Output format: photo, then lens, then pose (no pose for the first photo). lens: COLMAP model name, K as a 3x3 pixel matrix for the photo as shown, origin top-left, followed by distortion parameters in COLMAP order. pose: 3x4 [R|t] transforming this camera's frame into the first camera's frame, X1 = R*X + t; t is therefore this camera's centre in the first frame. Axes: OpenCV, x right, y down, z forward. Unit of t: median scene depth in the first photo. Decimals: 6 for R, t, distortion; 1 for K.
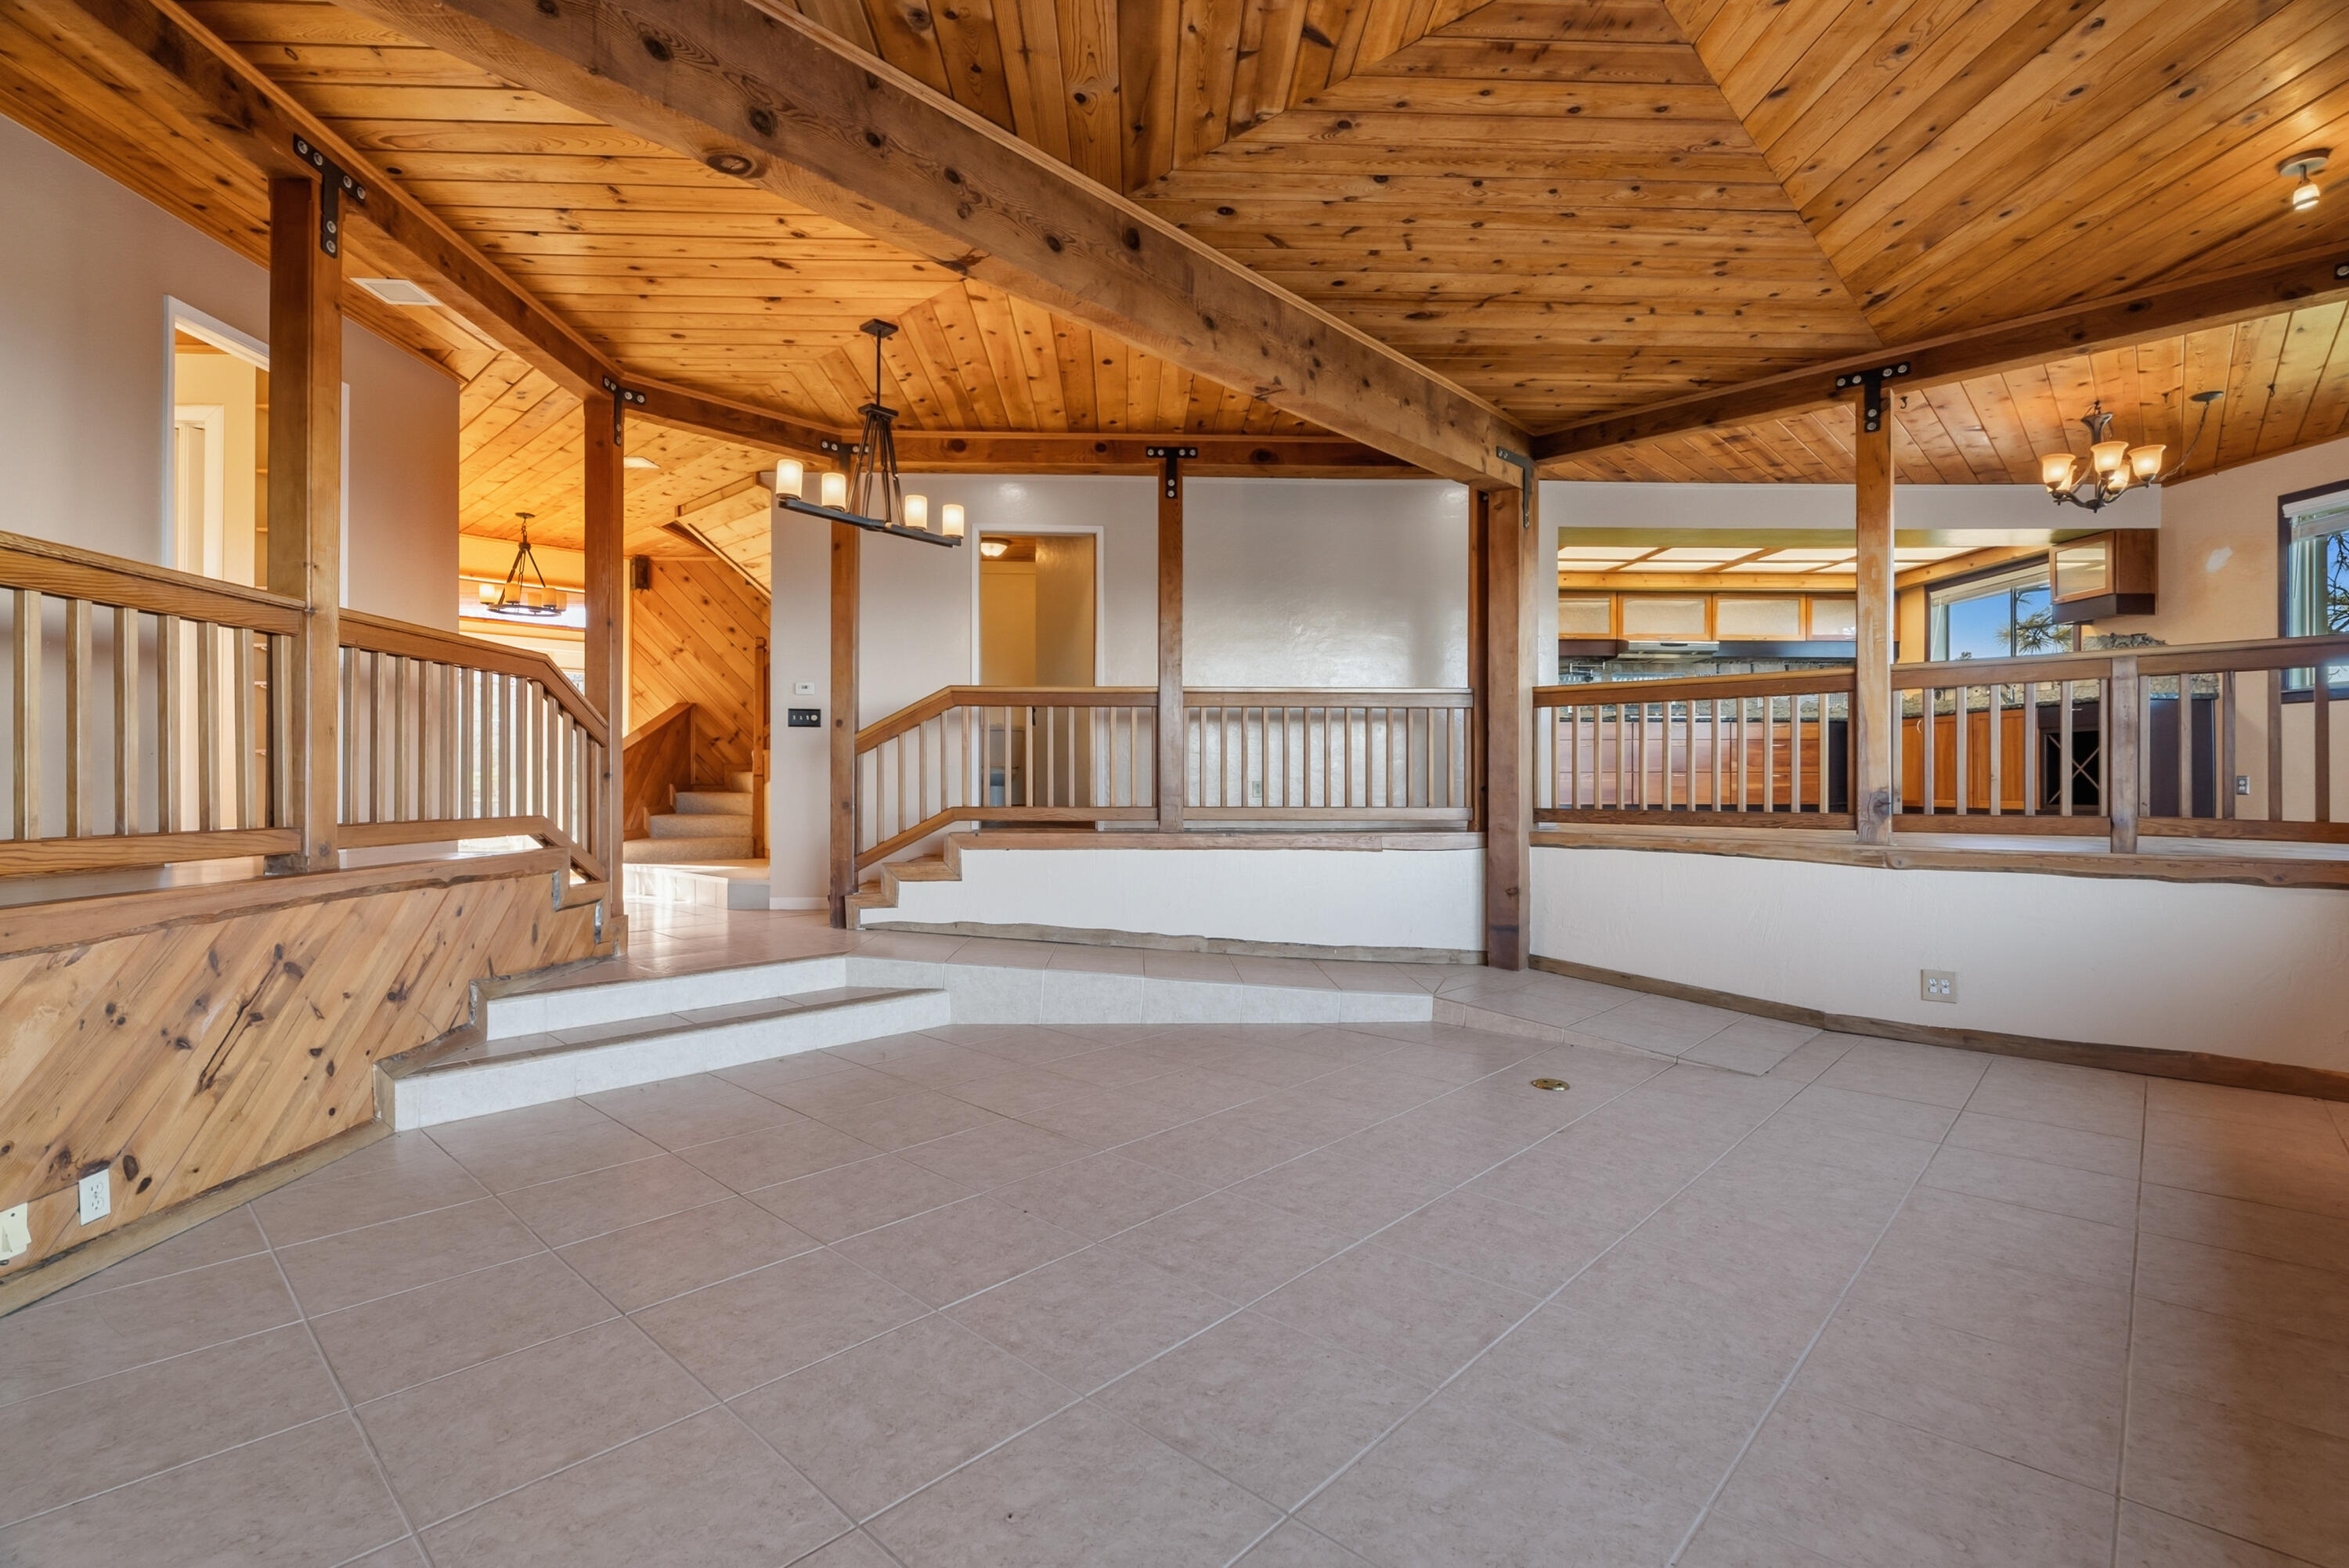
lens RADIAL K [[1087.3, 0, 1182.9], [0, 1087.3, 778.6], [0, 0, 1]] dist [-0.015029, 0.005402]
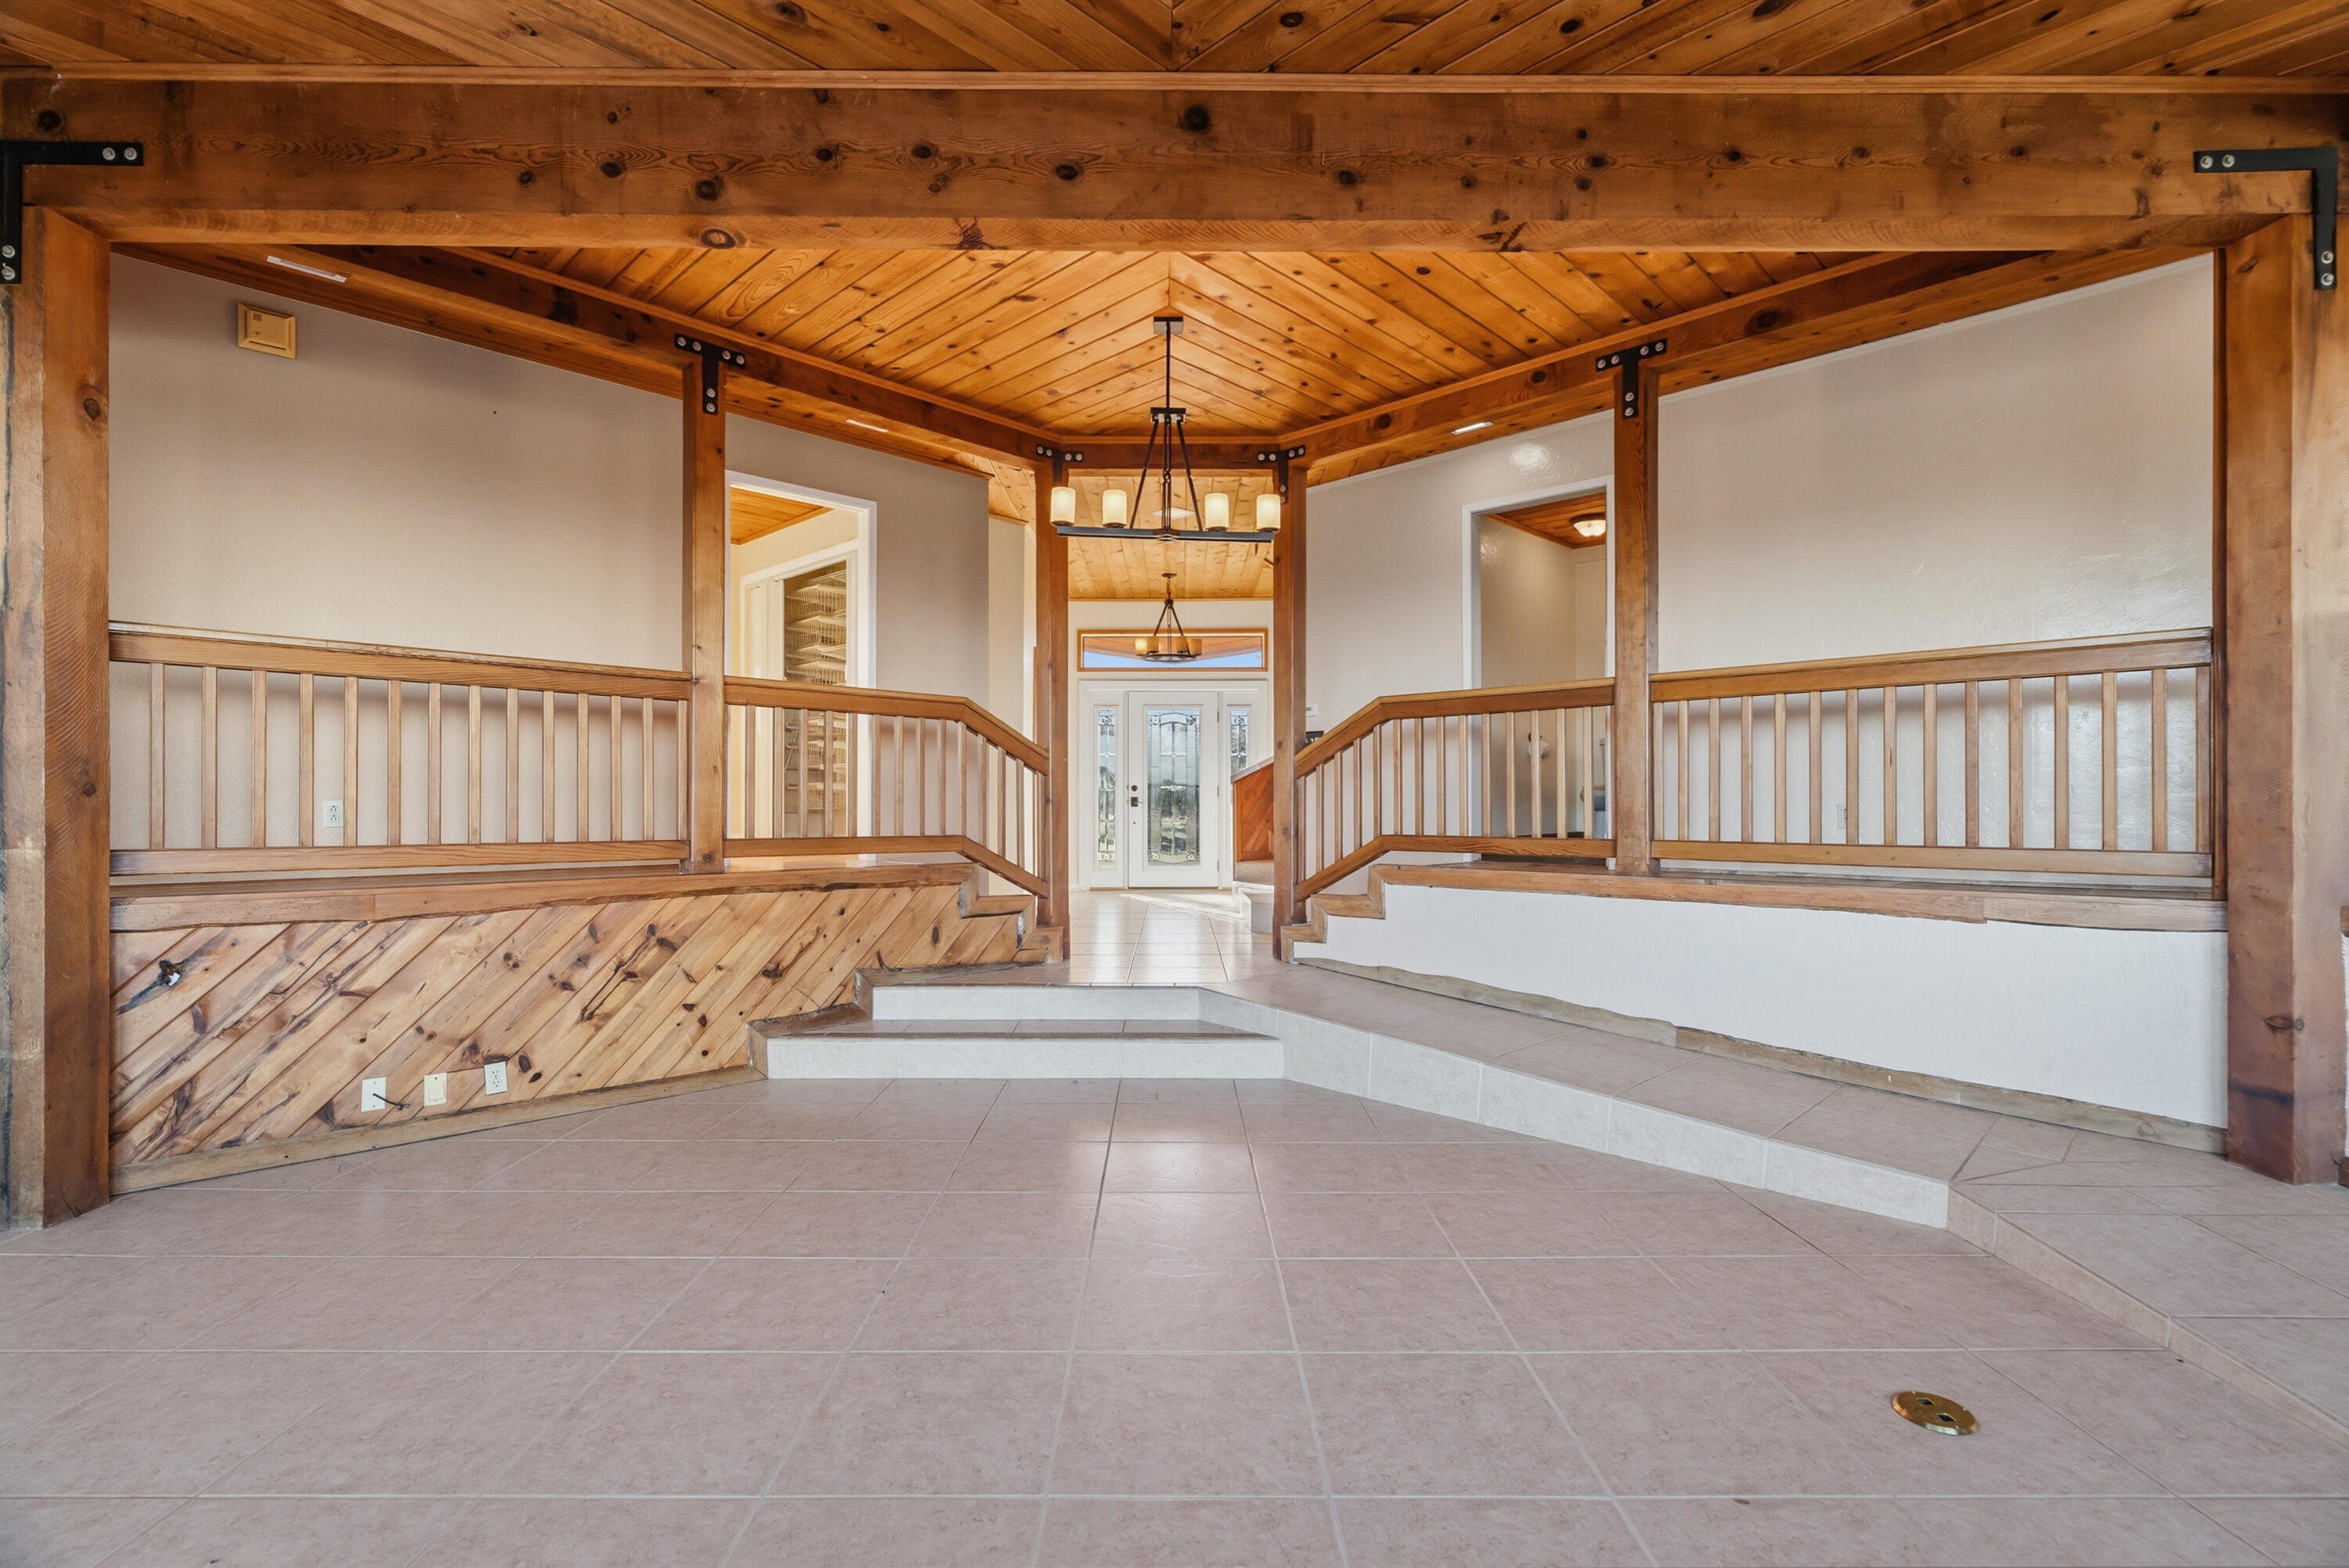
lens RADIAL K [[1091.8, 0, 1169.8], [0, 1091.8, 805.4], [0, 0, 1]] dist [-0.012868, 0.005964]
pose [[0.673533, -0.001634, -0.739156, 0.536610], [0.003299, 0.999994, 0.000795, 0.001658], [0.739150, -0.002974, 0.673534, 0.461106]]
